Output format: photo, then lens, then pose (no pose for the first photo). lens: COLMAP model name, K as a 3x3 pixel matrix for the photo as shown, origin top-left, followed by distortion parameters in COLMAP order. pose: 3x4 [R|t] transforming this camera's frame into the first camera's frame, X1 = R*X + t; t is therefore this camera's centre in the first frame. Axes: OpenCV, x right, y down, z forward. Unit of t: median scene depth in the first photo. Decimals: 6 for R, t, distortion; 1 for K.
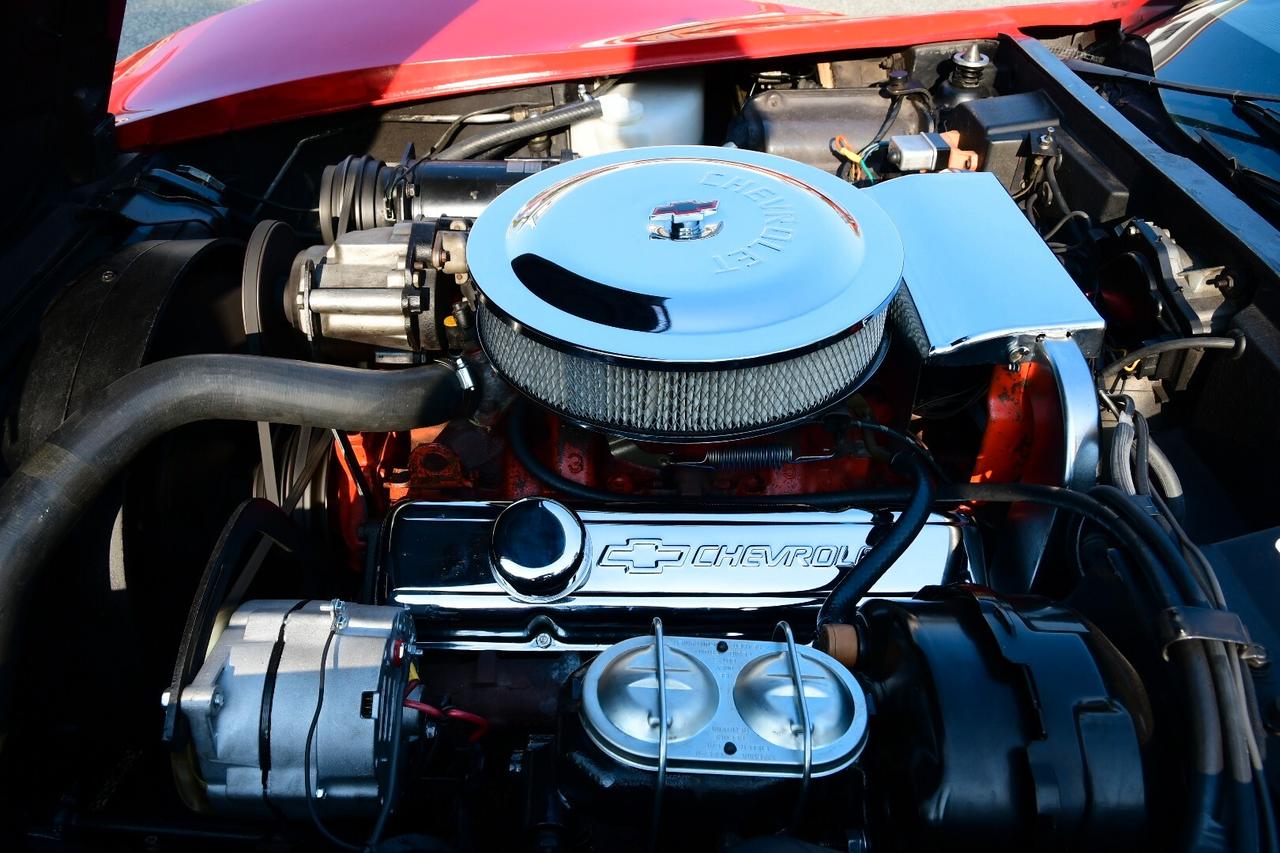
lens RADIAL K [[927.6, 0, 640.0], [0, 927.6, 426.5], [0, 0, 1]] dist [-0.110595, 0.107210]
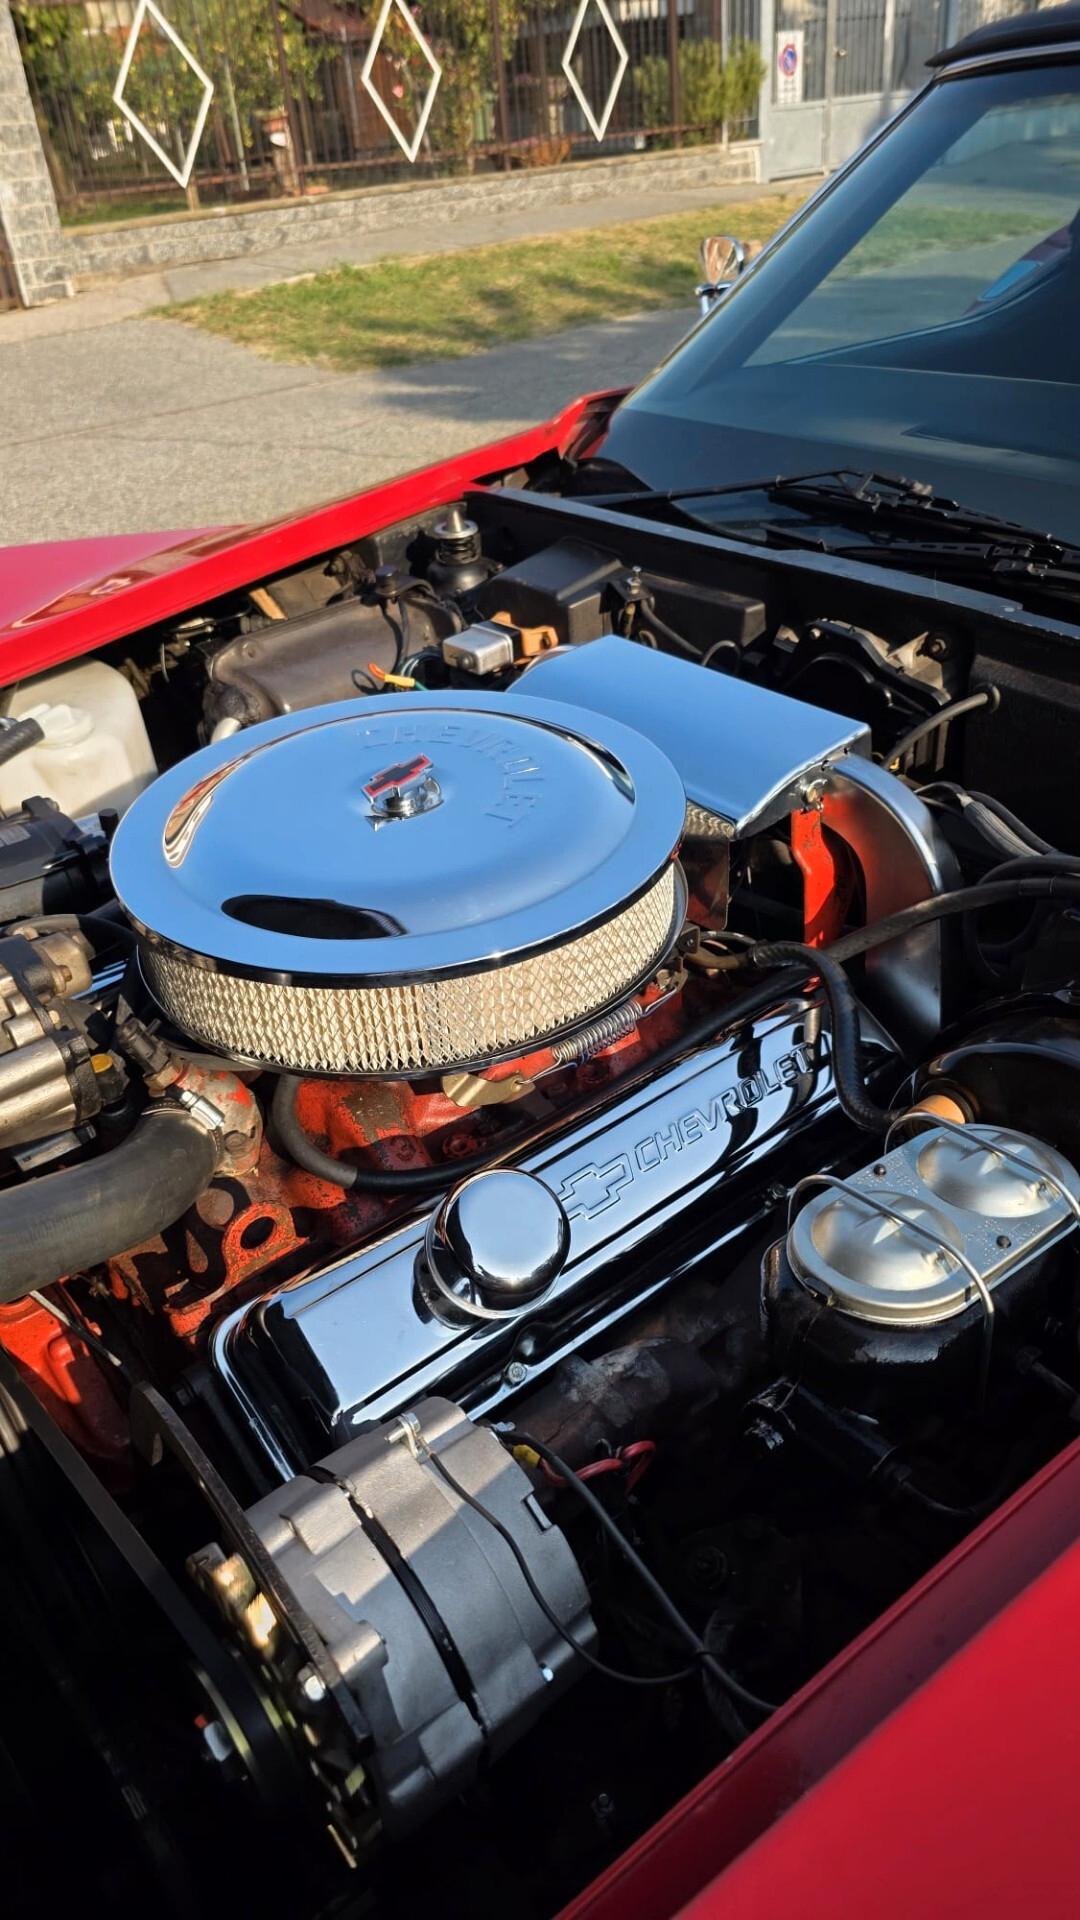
lens RADIAL K [[1296.0, 0, 546.7], [0, 1296.0, 981.6], [0, 0, 1]] dist [0.064142, -0.070418]
pose [[0.776223, -0.399845, 0.487444, -0.413707], [0.445296, 0.895032, 0.025081, -0.051142], [-0.446306, 0.197588, 0.872794, 0.036887]]
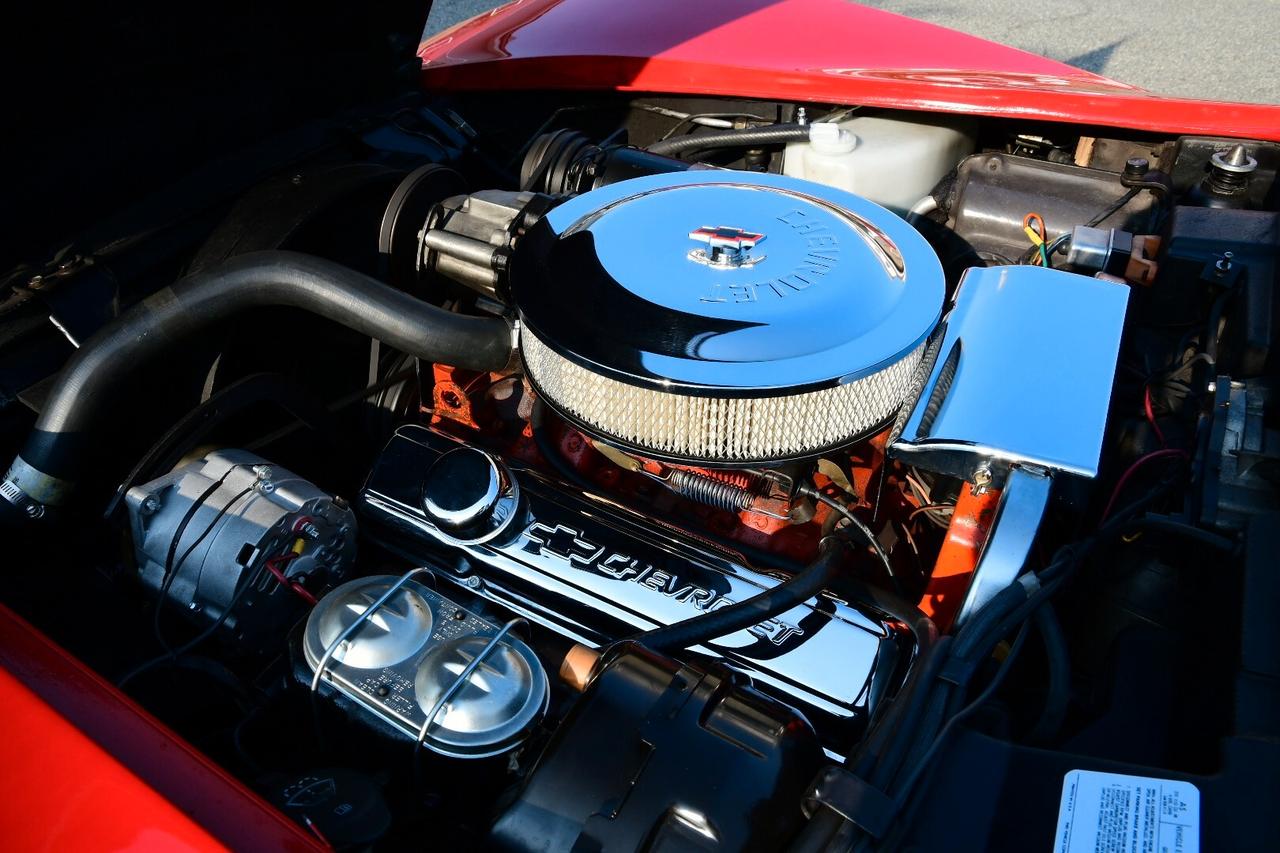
lens RADIAL K [[927.6, 0, 640.0], [0, 927.6, 426.5], [0, 0, 1]] dist [-0.110595, 0.107210]
pose [[0.872115, 0.311721, -0.377155, 0.379389], [-0.314892, 0.947533, 0.055001, -0.058514], [0.374512, 0.070796, 0.924516, 0.043499]]
